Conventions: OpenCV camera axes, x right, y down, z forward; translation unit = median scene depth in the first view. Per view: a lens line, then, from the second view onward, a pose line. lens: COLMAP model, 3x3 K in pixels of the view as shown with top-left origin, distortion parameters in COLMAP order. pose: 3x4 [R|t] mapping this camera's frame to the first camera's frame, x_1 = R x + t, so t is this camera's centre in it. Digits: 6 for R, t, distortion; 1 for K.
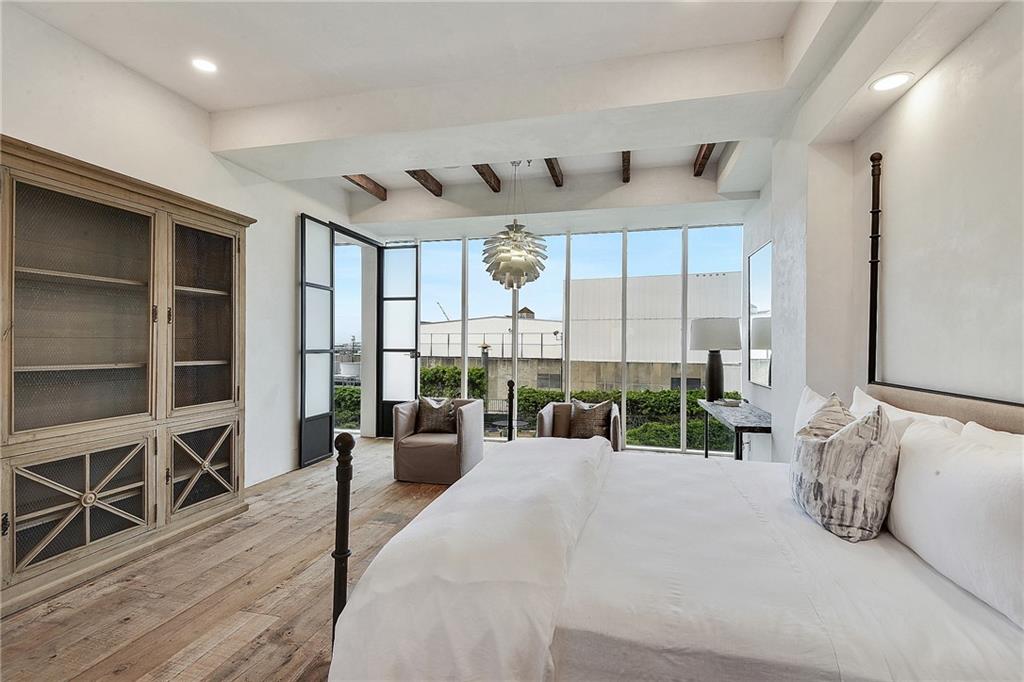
lens RADIAL K [[471.5, 0, 508.5], [0, 471.5, 344.7], [0, 0, 1]] dist [0.029460, -0.006935]
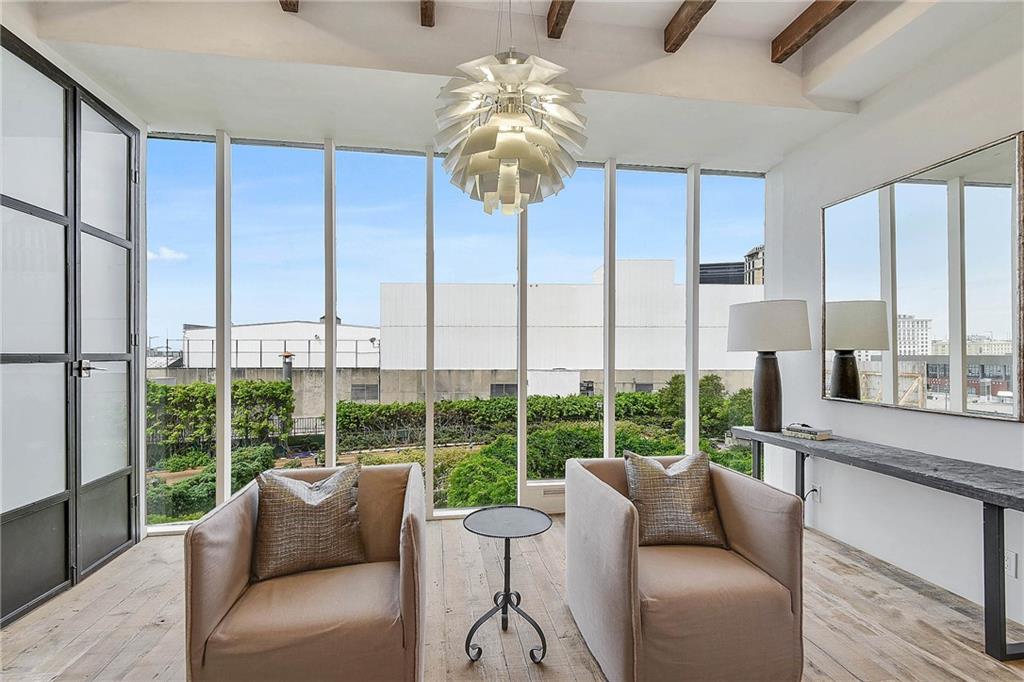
lens RADIAL K [[471.5, 0, 513.9], [0, 471.5, 352.9], [0, 0, 1]] dist [0.029460, -0.006935]
pose [[0.918063, -0.005998, 0.396388, -0.100118], [0.005917, 0.999981, 0.001426, 0.007604], [-0.396389, 0.001036, 0.918082, 0.371777]]
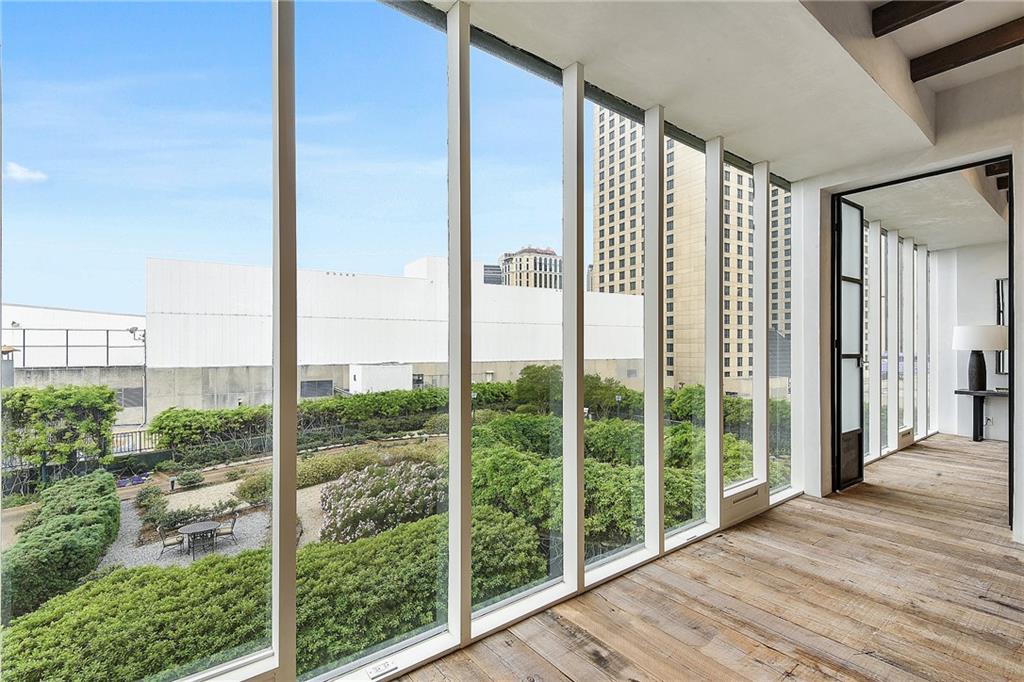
lens RADIAL K [[471.5, 0, 515.8], [0, 471.5, 342.4], [0, 0, 1]] dist [0.029460, -0.006935]
pose [[0.613189, -0.000579, 0.789936, -0.959579], [0.004400, 0.999987, -0.002682, -0.009366], [-0.789924, 0.005120, 0.613183, 0.826475]]
